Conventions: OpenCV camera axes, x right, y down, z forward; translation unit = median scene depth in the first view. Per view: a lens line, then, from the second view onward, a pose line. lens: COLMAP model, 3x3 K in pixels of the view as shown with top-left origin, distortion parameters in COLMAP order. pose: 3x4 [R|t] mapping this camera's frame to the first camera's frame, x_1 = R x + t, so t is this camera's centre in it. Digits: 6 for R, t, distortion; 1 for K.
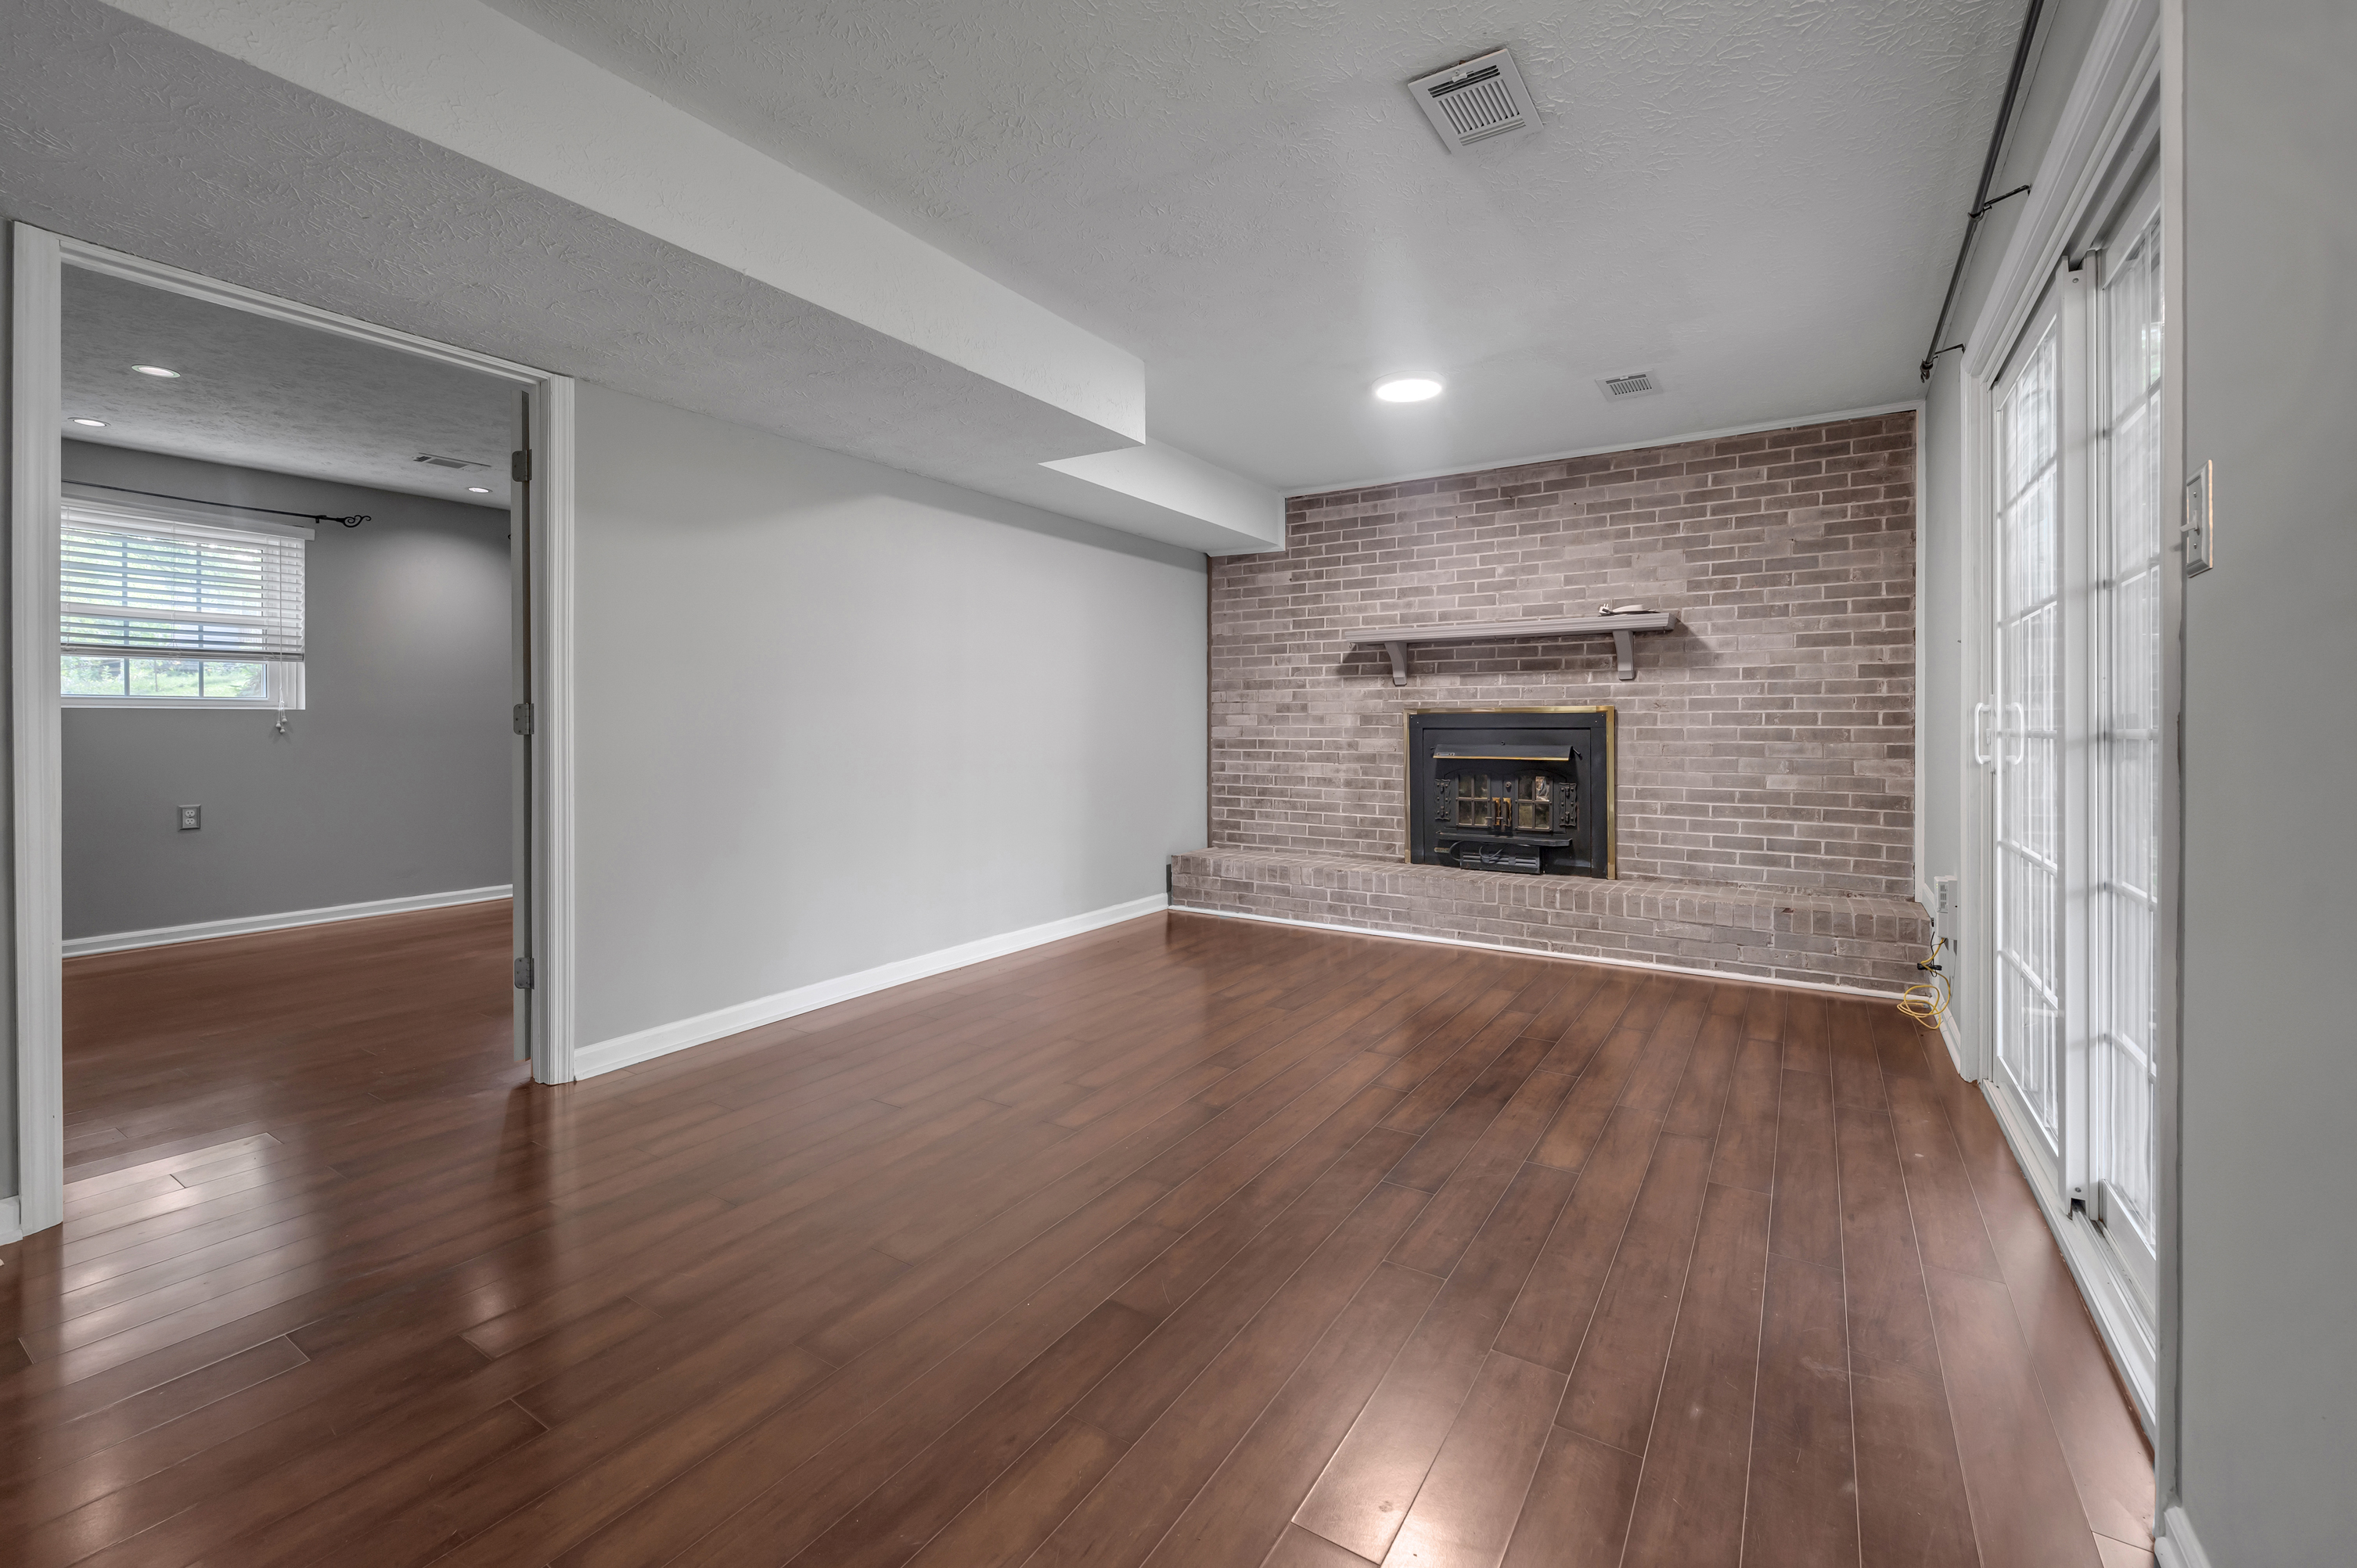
lens RADIAL K [[961.2, 0, 1173.4], [0, 961.2, 734.5], [0, 0, 1]] dist [-0.000288, 0.000030]
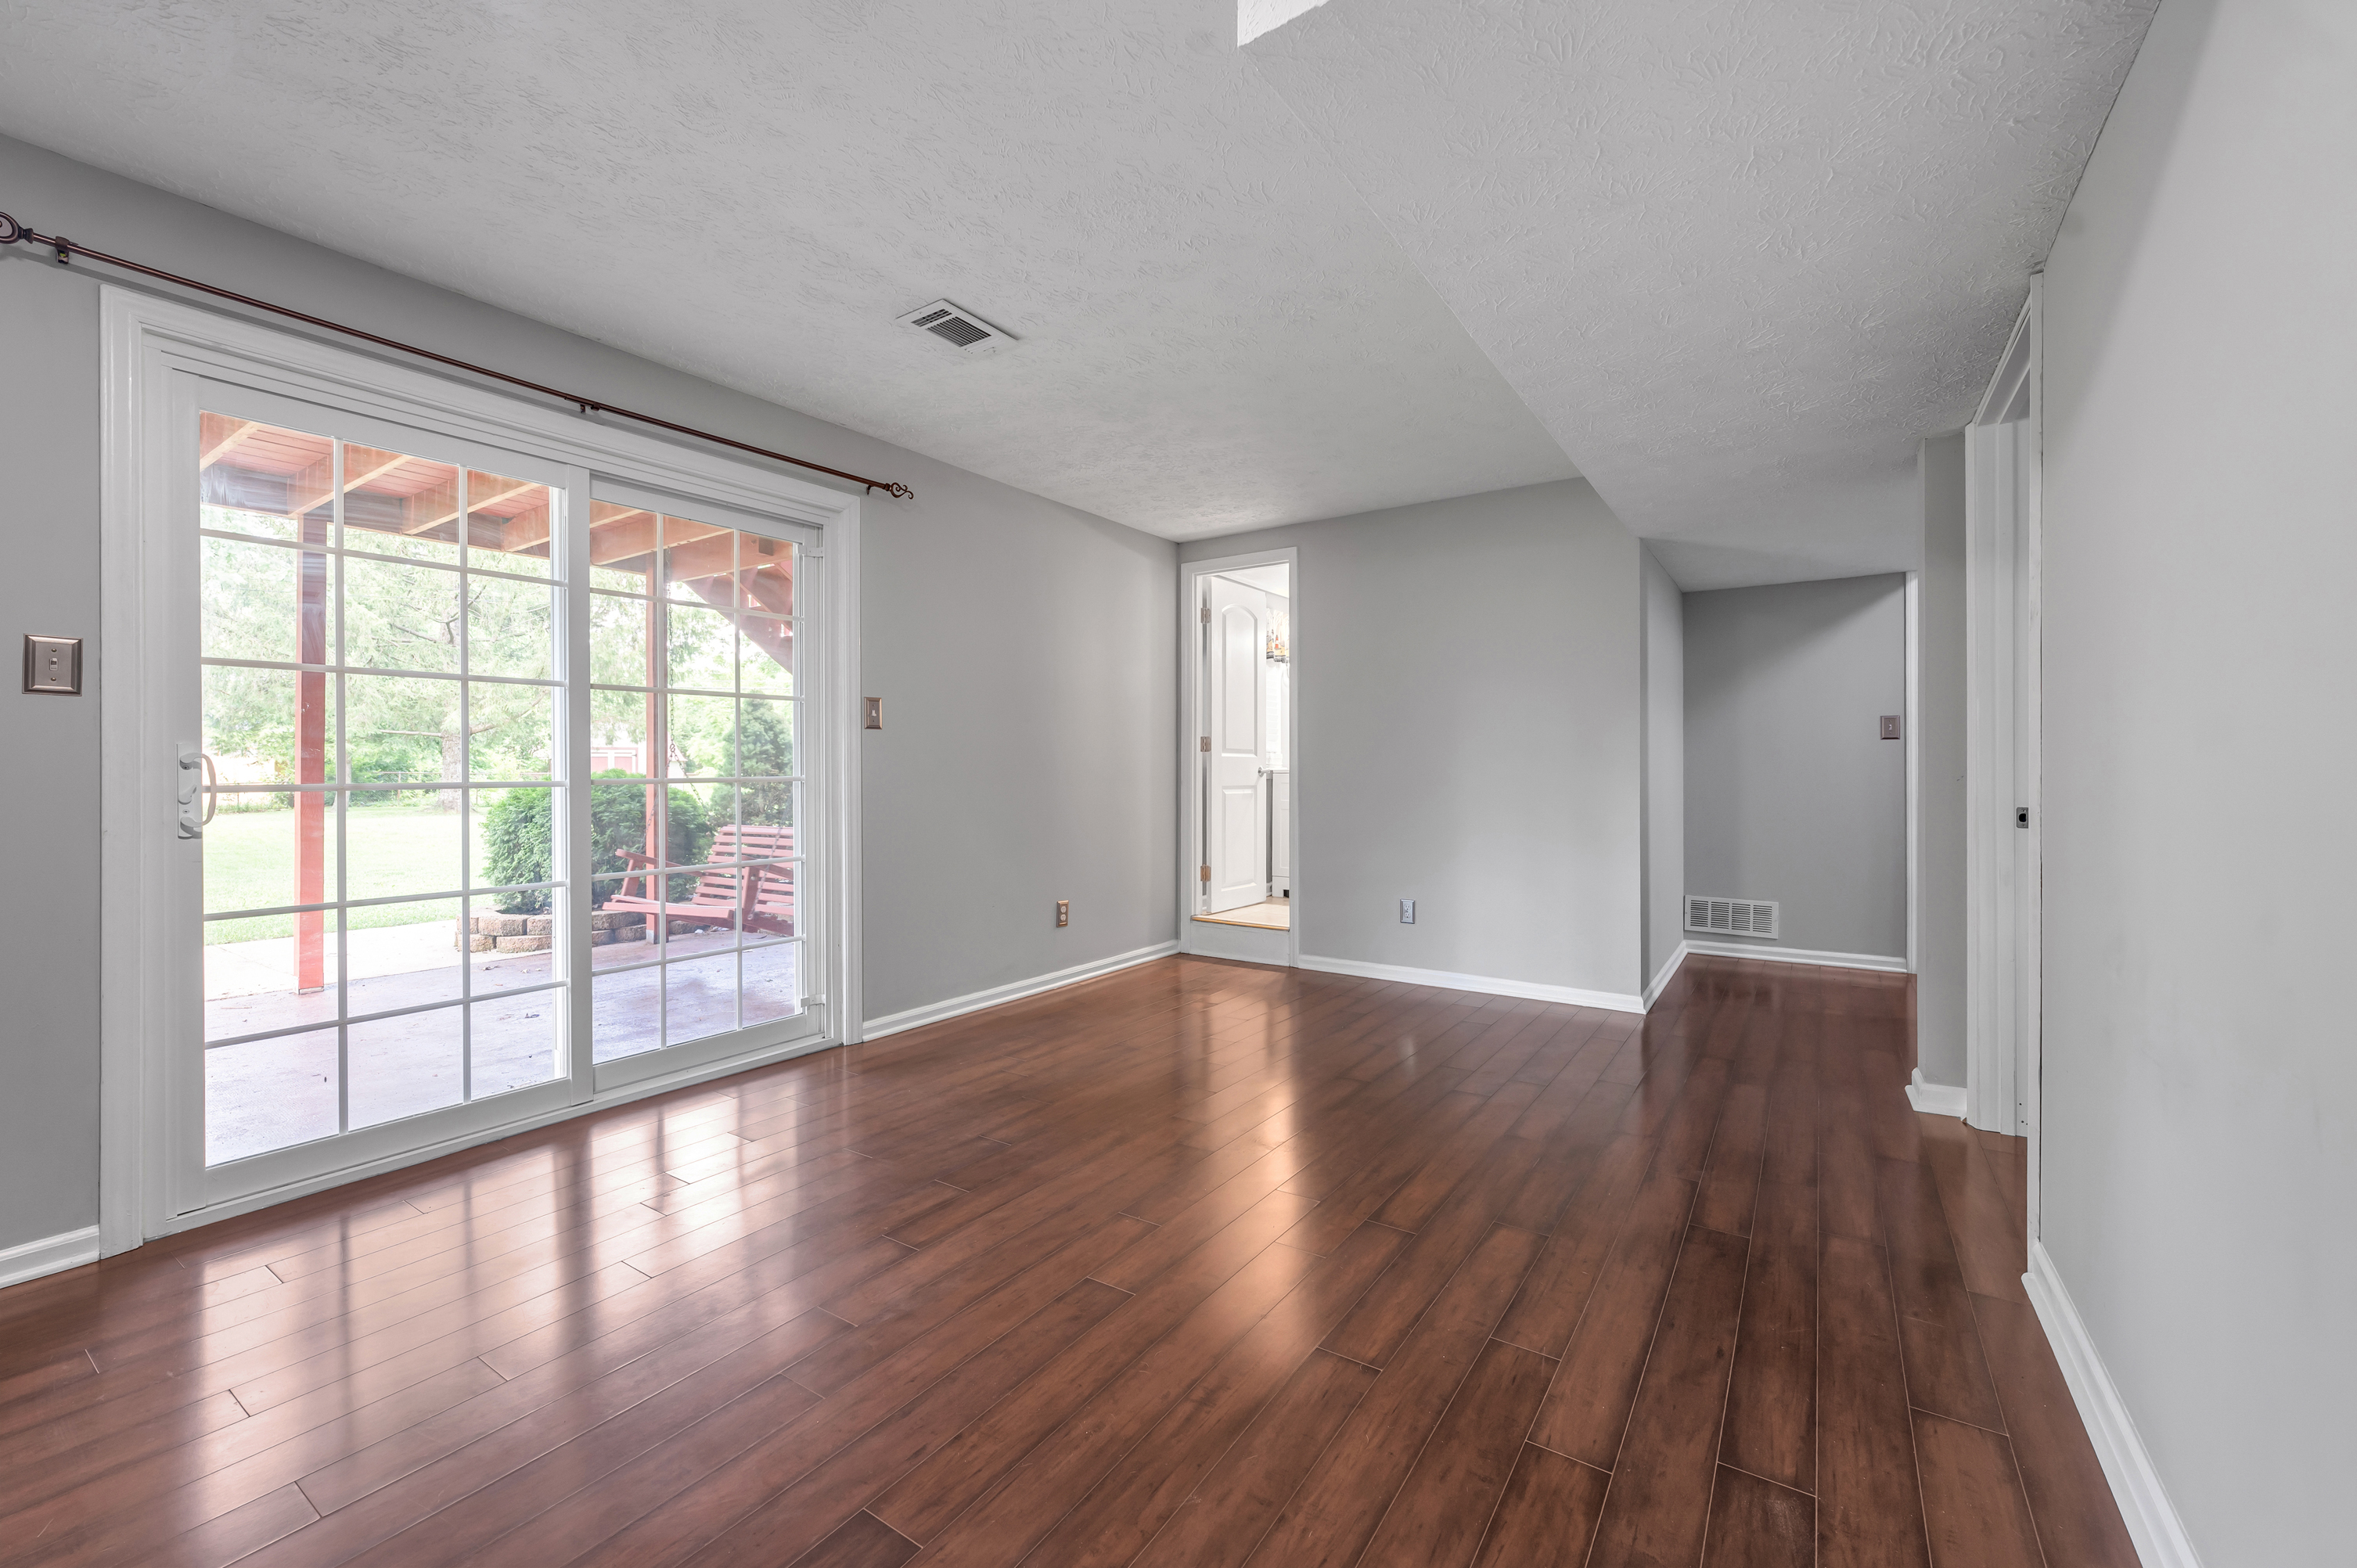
lens RADIAL K [[971.8, 0, 1176.7], [0, 971.8, 773.3], [0, 0, 1]] dist [0.001103, 0.000081]
pose [[-0.999877, 0.002693, 0.015439, -0.006638], [0.002893, 0.999912, 0.012965, -0.011759], [-0.015403, 0.013008, -0.999797, 0.988619]]
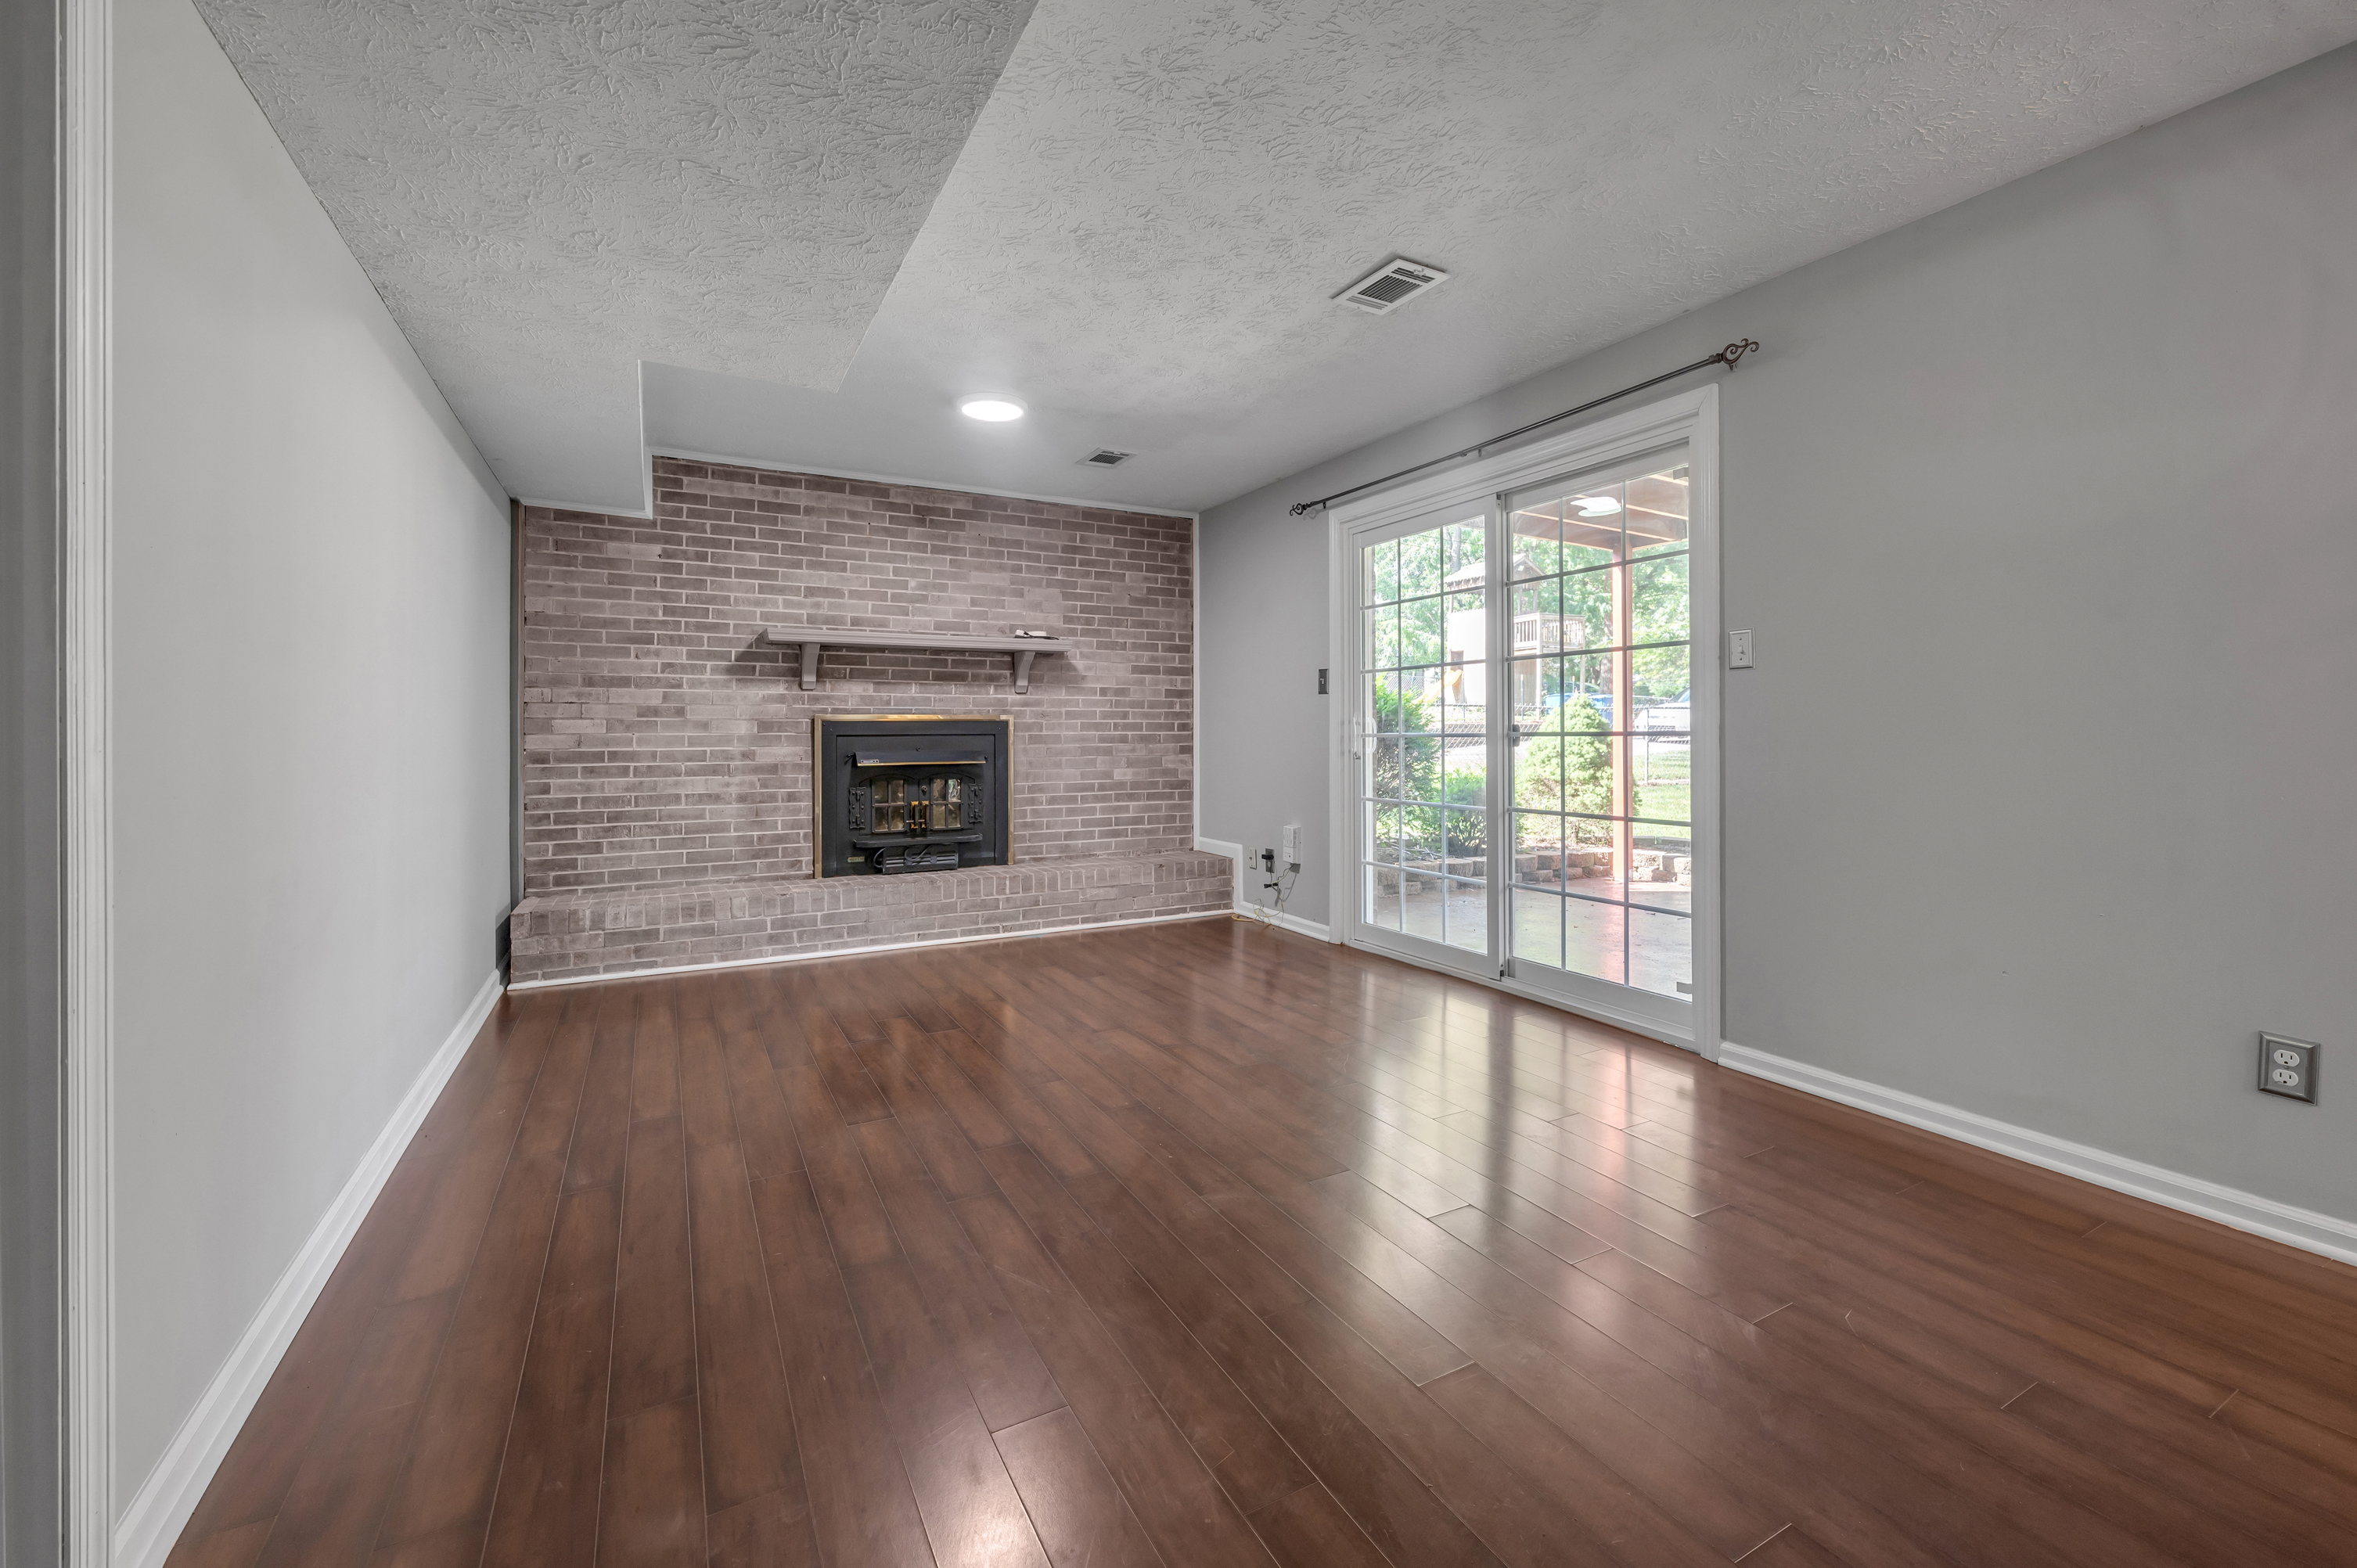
lens RADIAL K [[961.2, 0, 1173.4], [0, 961.2, 734.5], [0, 0, 1]] dist [-0.000288, 0.000030]
pose [[0.487817, -0.002937, 0.872941, -0.433311], [0.011551, 0.999929, -0.003091, -0.000460], [-0.872870, 0.011591, 0.487816, 0.244810]]
